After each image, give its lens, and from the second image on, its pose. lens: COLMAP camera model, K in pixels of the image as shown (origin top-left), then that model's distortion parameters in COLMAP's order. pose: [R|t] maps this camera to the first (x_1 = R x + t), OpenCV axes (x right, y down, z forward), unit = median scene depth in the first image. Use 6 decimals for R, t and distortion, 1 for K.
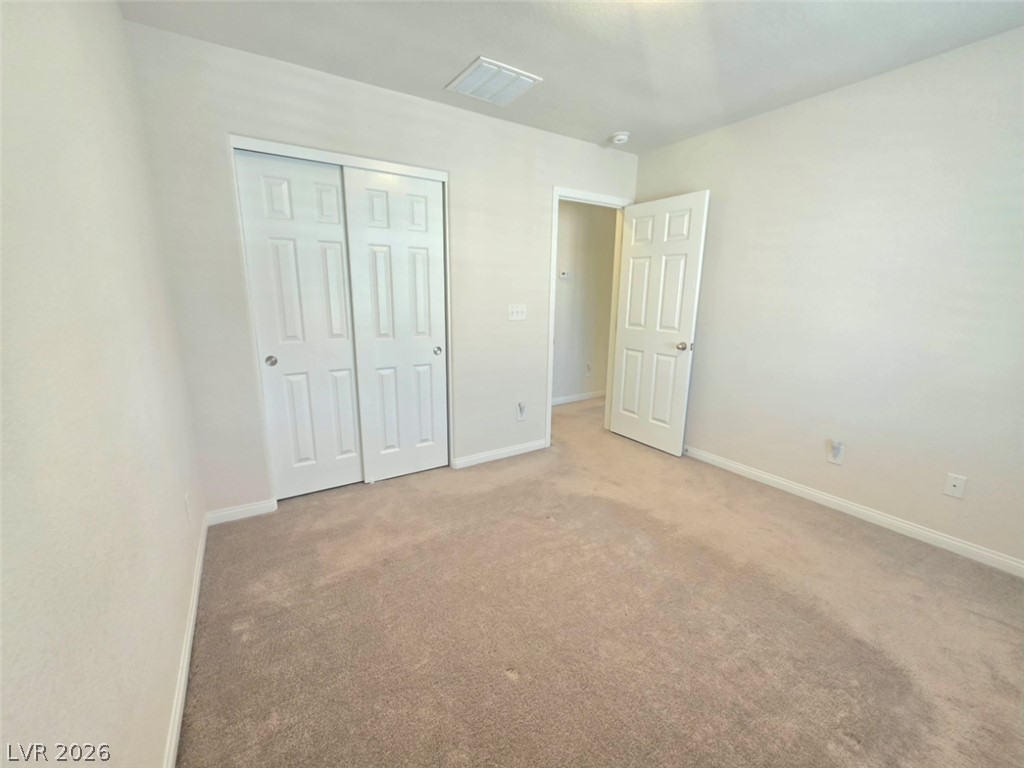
lens RADIAL K [[414.8, 0, 504.4], [0, 414.8, 383.1], [0, 0, 1]] dist [-0.003723, 0.001070]
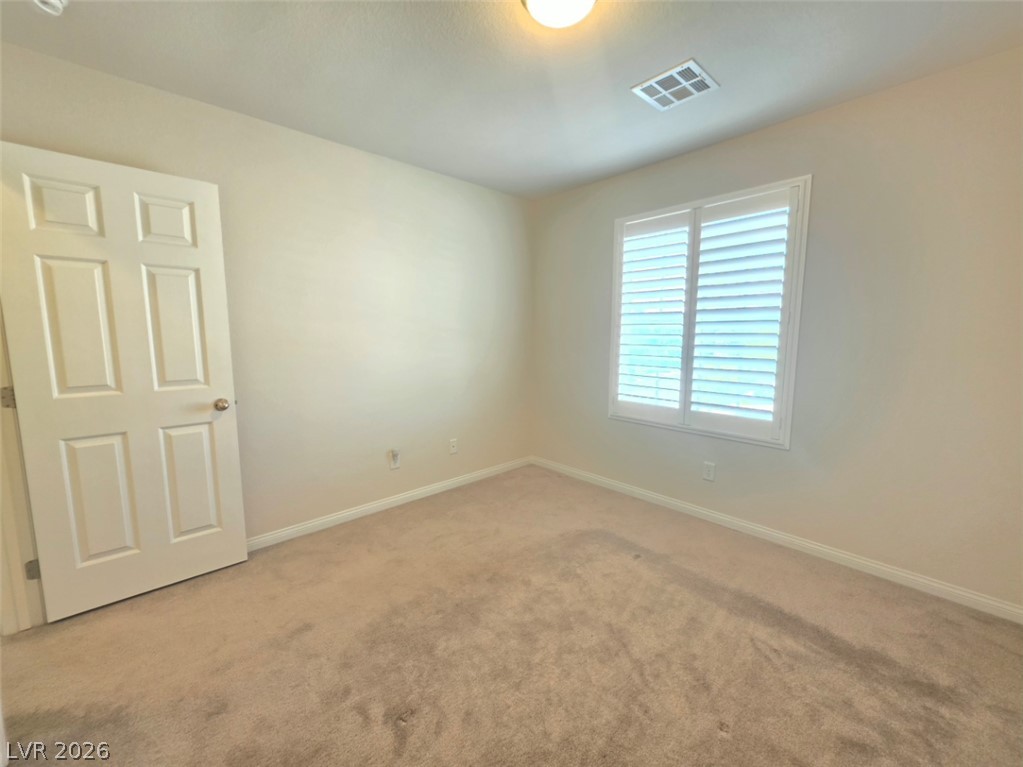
lens RADIAL K [[414.4, 0, 513.6], [0, 414.4, 382.5], [0, 0, 1]] dist [-0.003723, 0.001070]
pose [[-0.181570, -0.130843, 0.974635, -0.322026], [0.213163, 0.962307, 0.168900, -0.141303], [-0.959997, 0.238423, -0.146835, 0.657466]]
